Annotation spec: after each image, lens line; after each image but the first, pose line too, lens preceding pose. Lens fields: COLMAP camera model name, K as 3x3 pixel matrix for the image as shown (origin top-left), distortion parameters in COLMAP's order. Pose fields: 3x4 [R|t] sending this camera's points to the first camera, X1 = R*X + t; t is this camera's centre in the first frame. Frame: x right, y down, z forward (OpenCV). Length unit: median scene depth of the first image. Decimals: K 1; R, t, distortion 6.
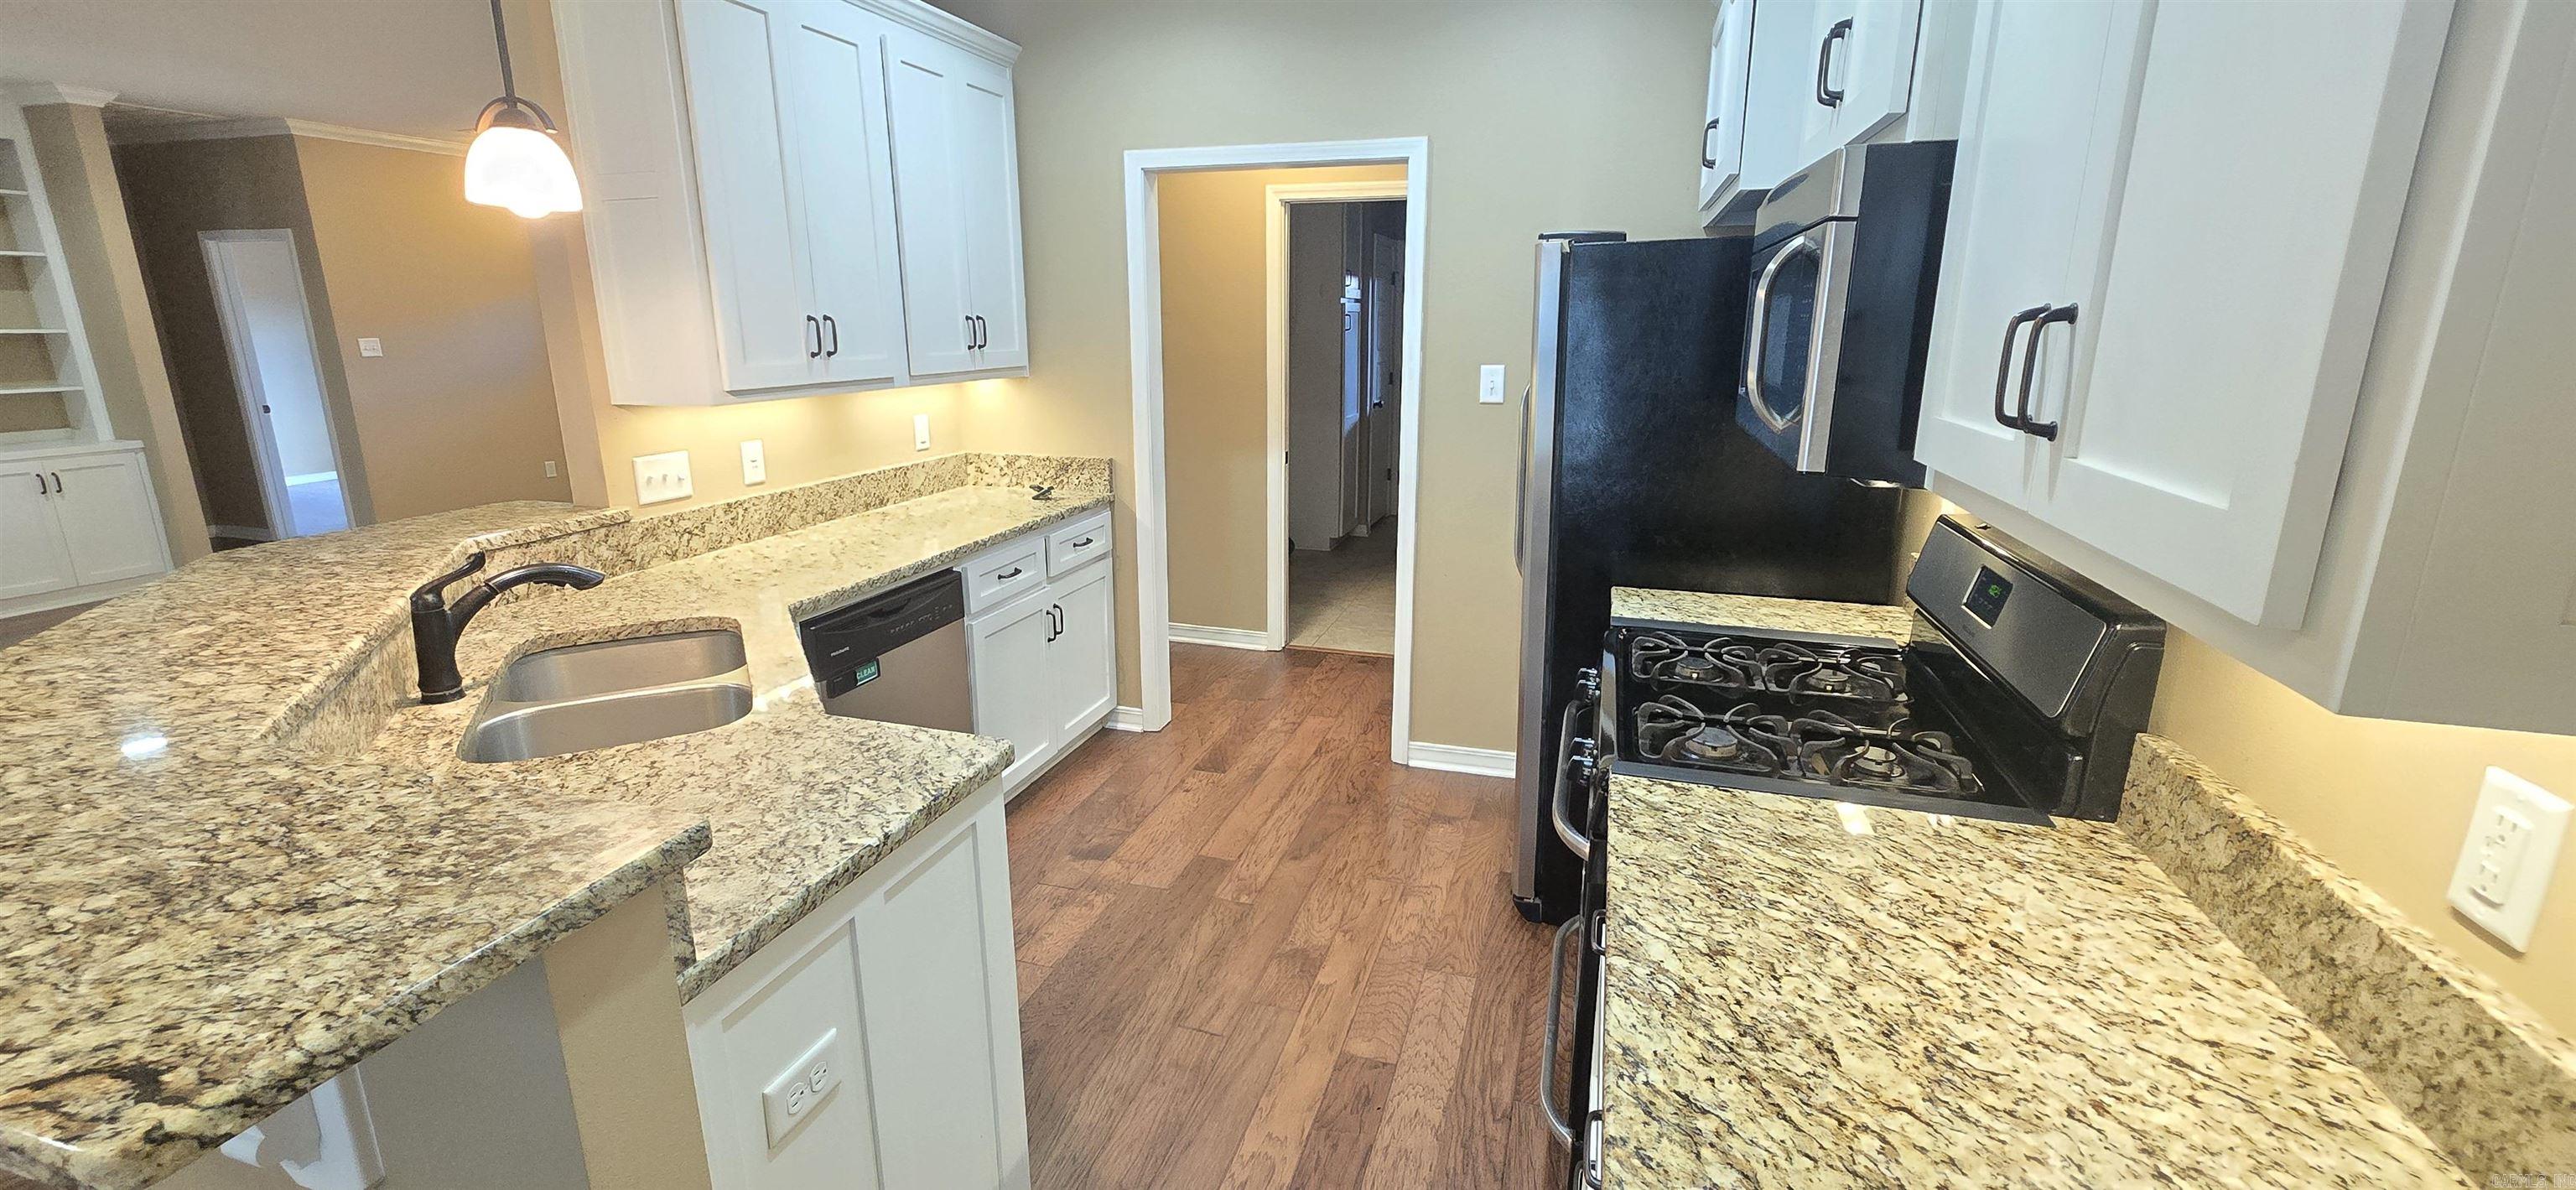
lens RADIAL K [[1050.0, 0, 1281.0], [0, 1050.0, 583.4], [0, 0, 1]] dist [-0.002179, 0.000325]
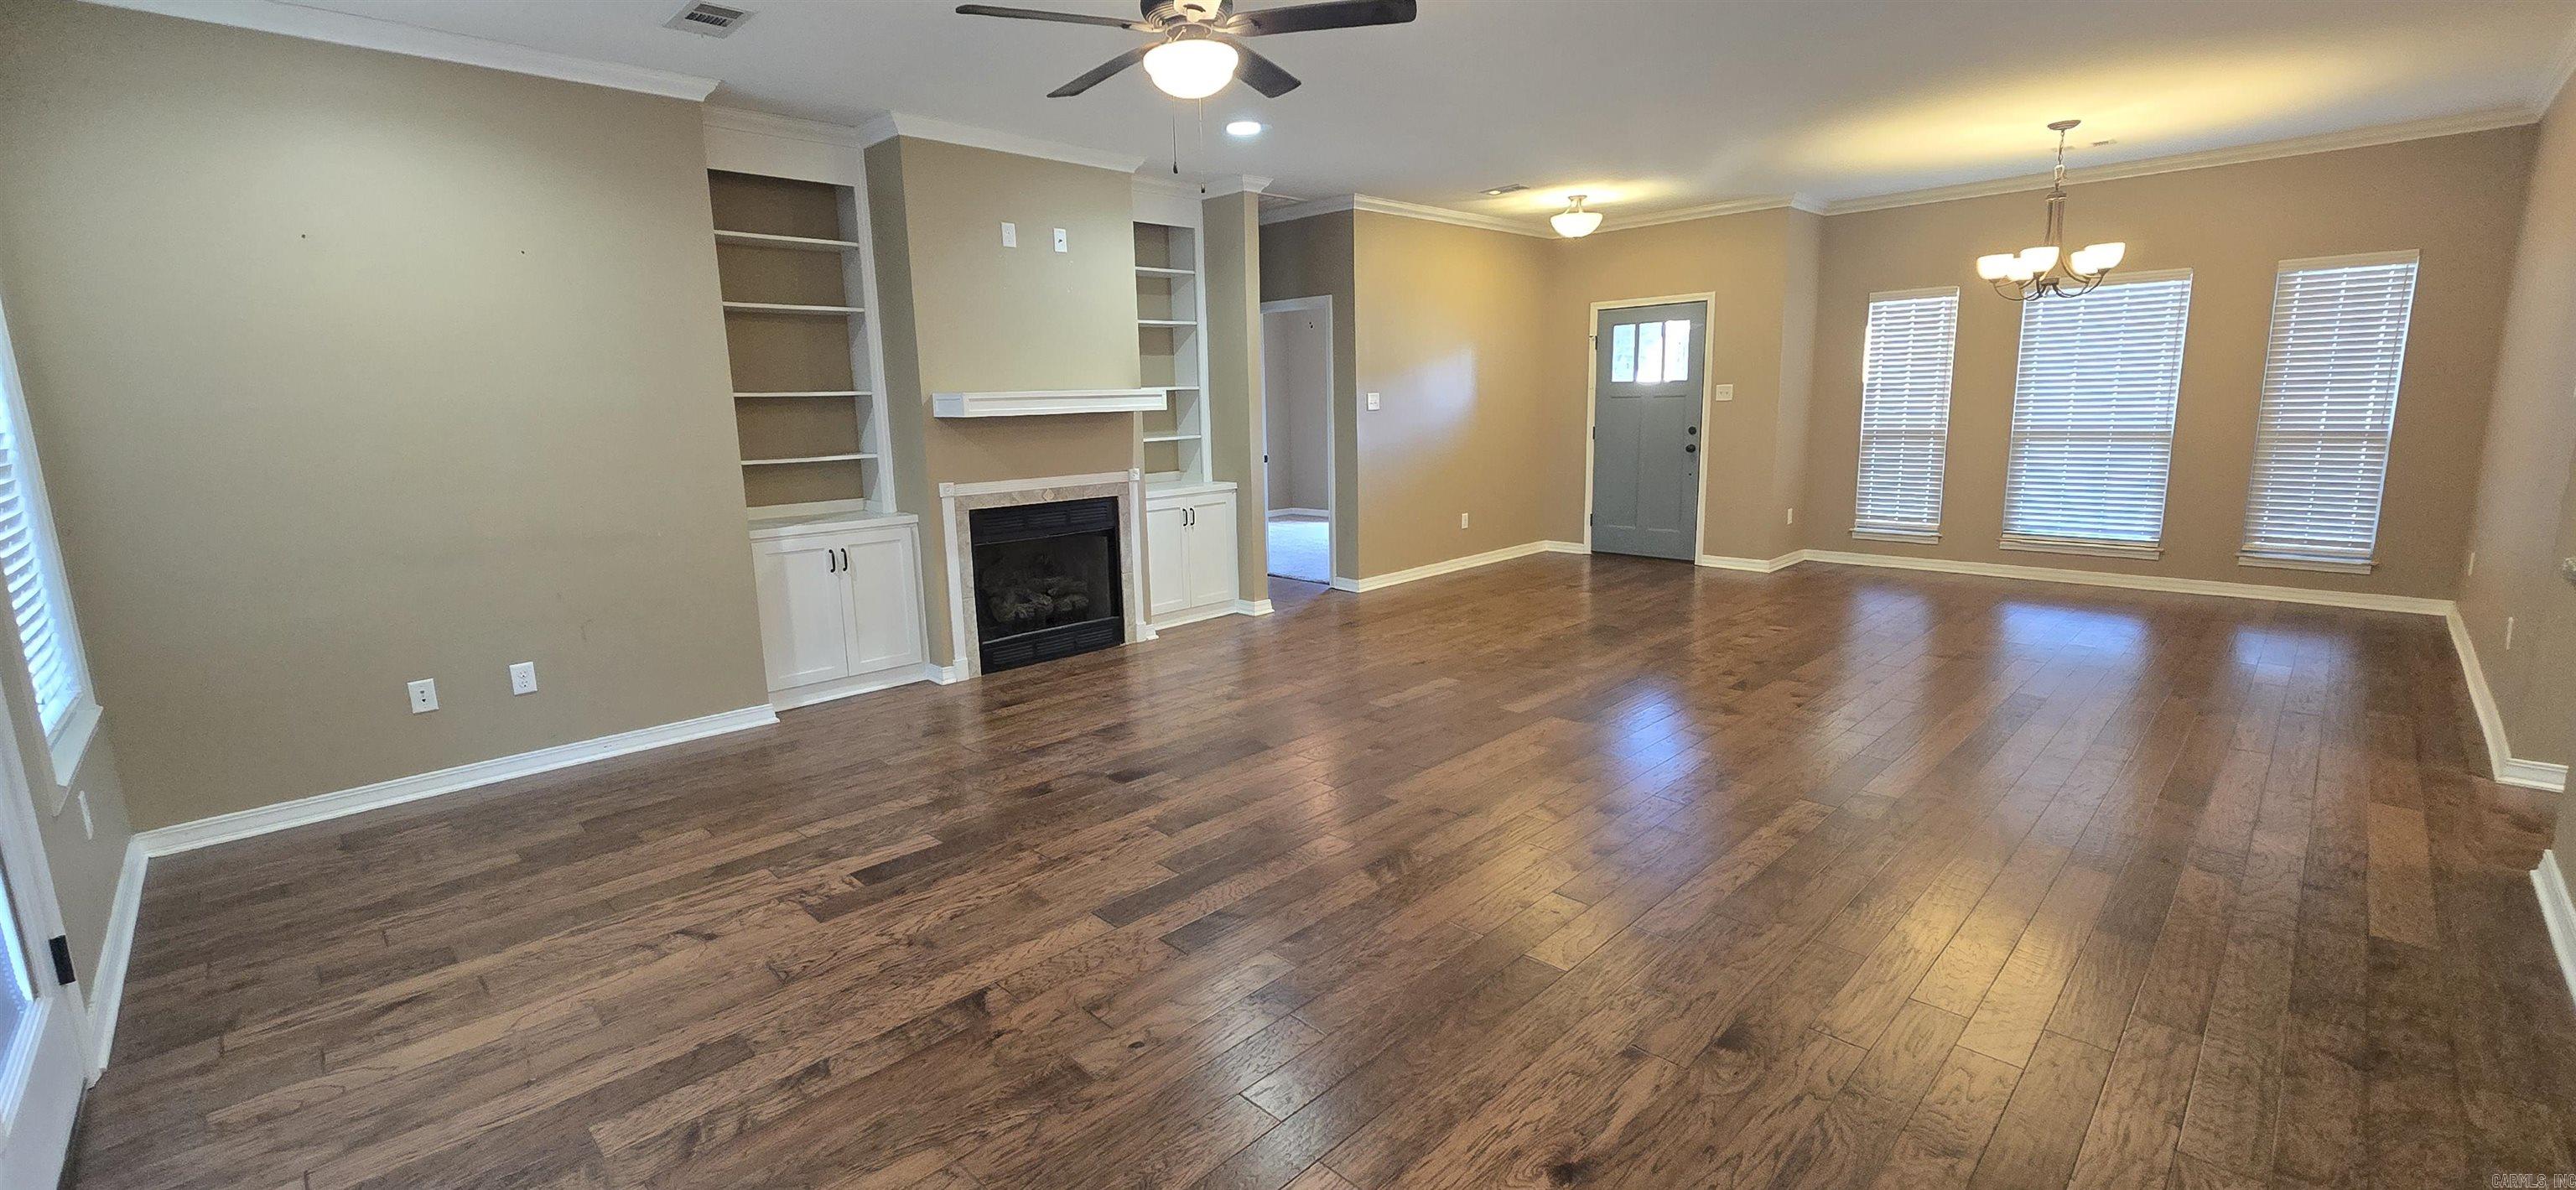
lens RADIAL K [[1050.0, 0, 1284.7], [0, 1050.0, 588.1], [0, 0, 1]] dist [-0.002179, 0.000325]
pose [[0.882317, 0.062500, -0.466487, -1.278649], [-0.091990, 0.994928, -0.040689, 0.048765], [0.461578, 0.078813, 0.883592, 0.072197]]
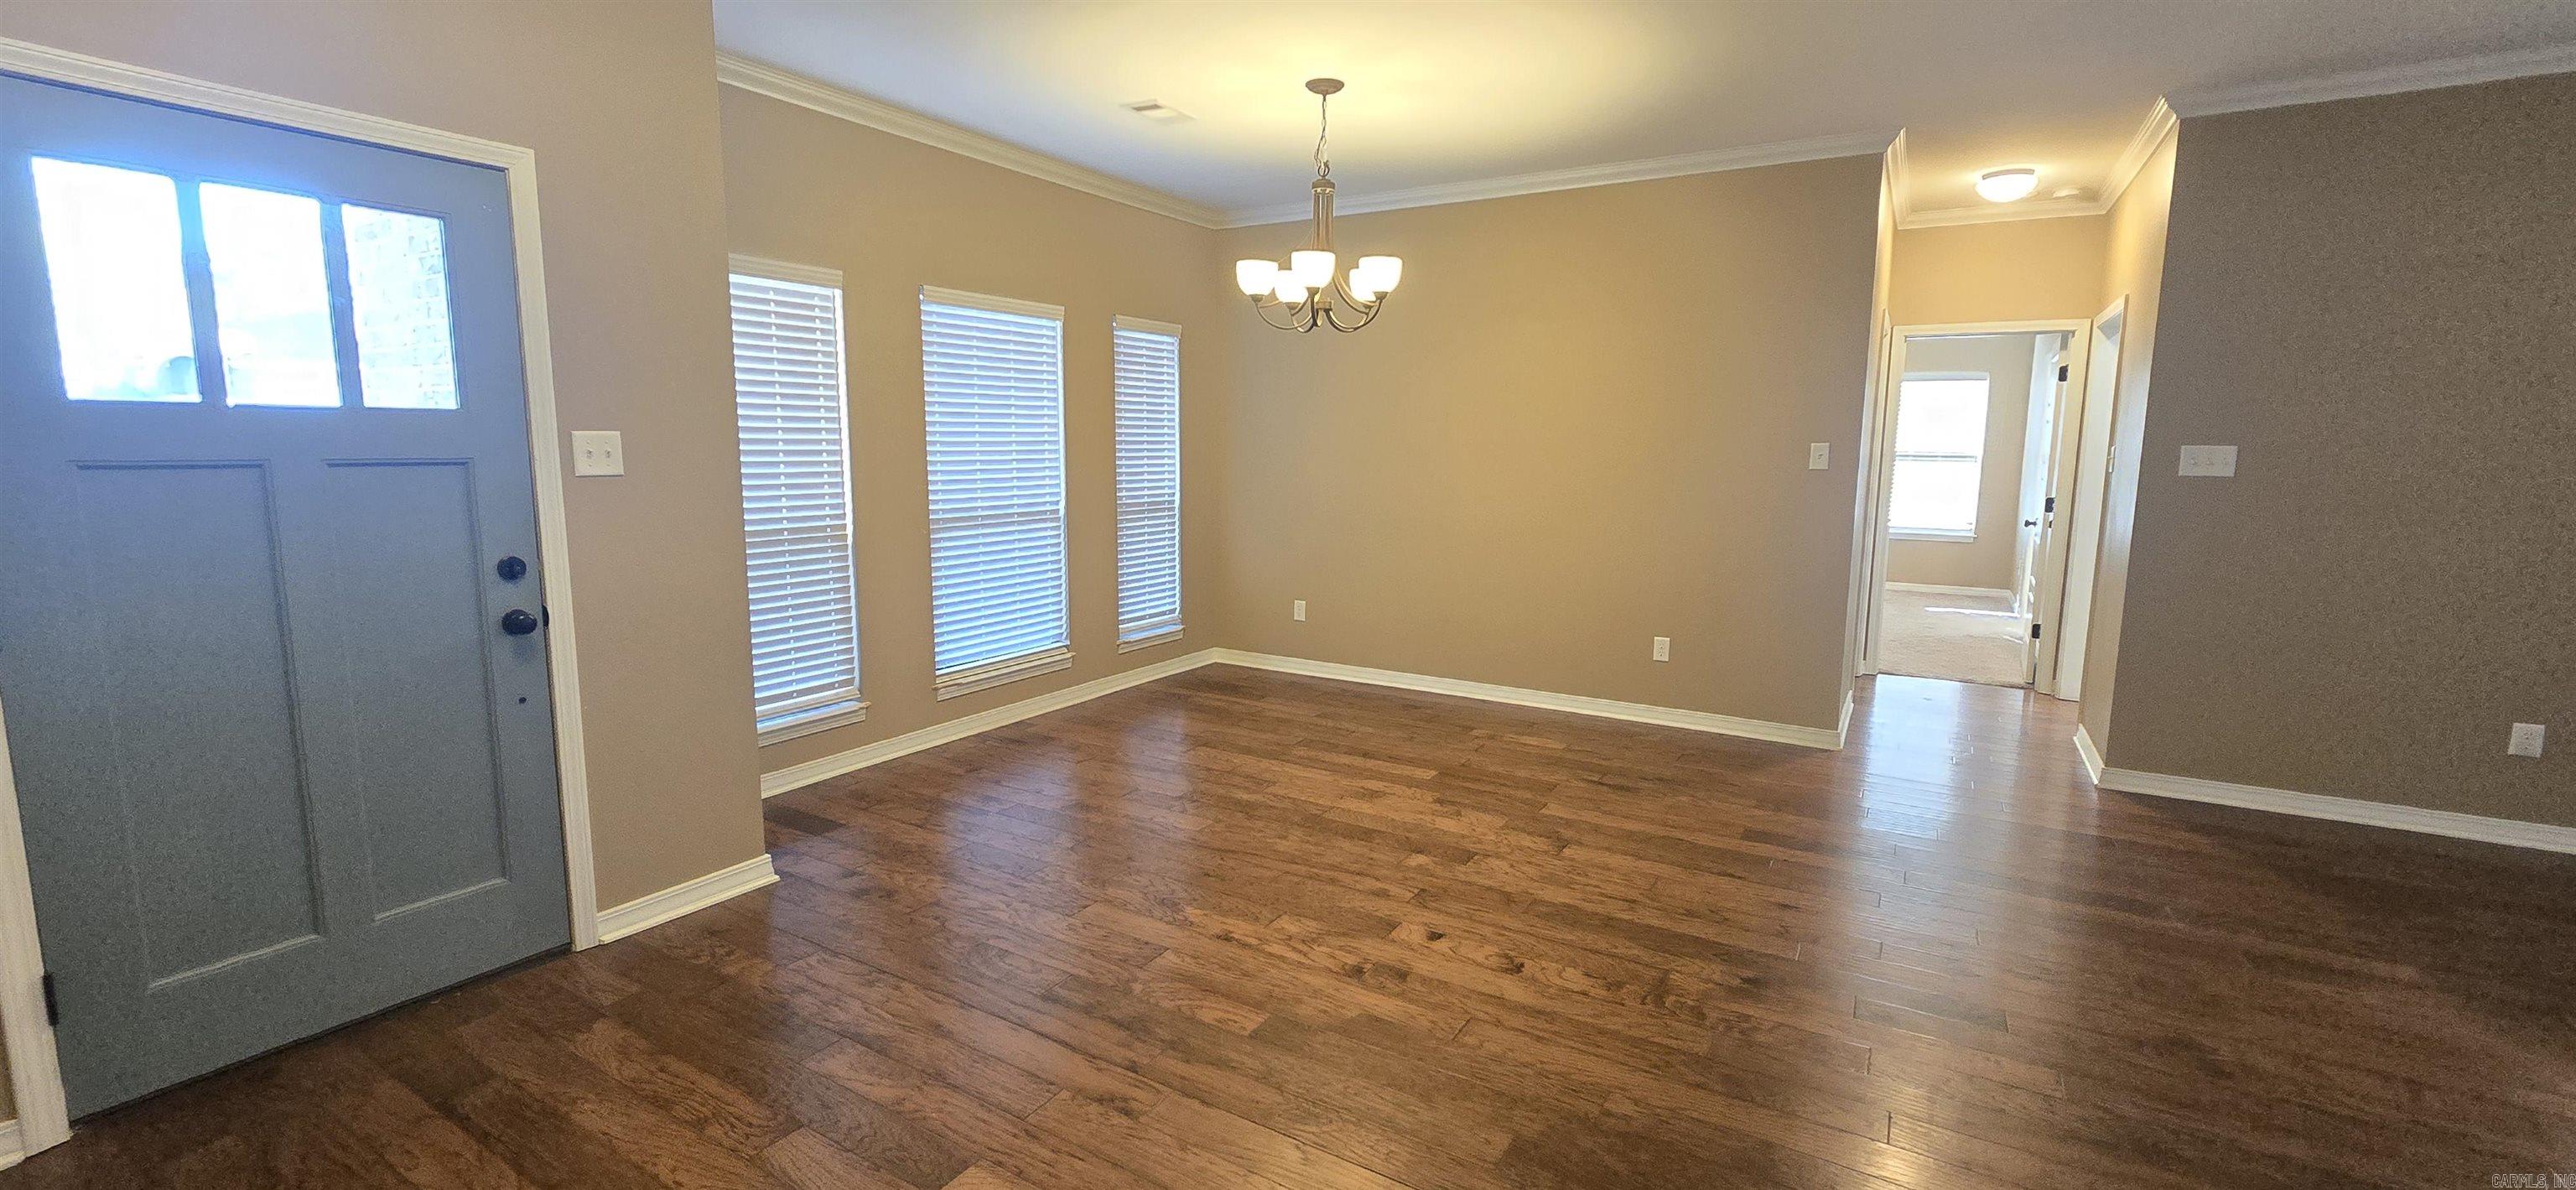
lens RADIAL K [[1050.0, 0, 1280.6], [0, 1050.0, 582.9], [0, 0, 1]] dist [-0.002179, 0.000325]
pose [[0.241147, -0.130996, 0.961607, -2.613042], [0.232176, 0.969863, 0.073897, -0.606800], [-0.942307, 0.205442, 0.264294, 2.632791]]
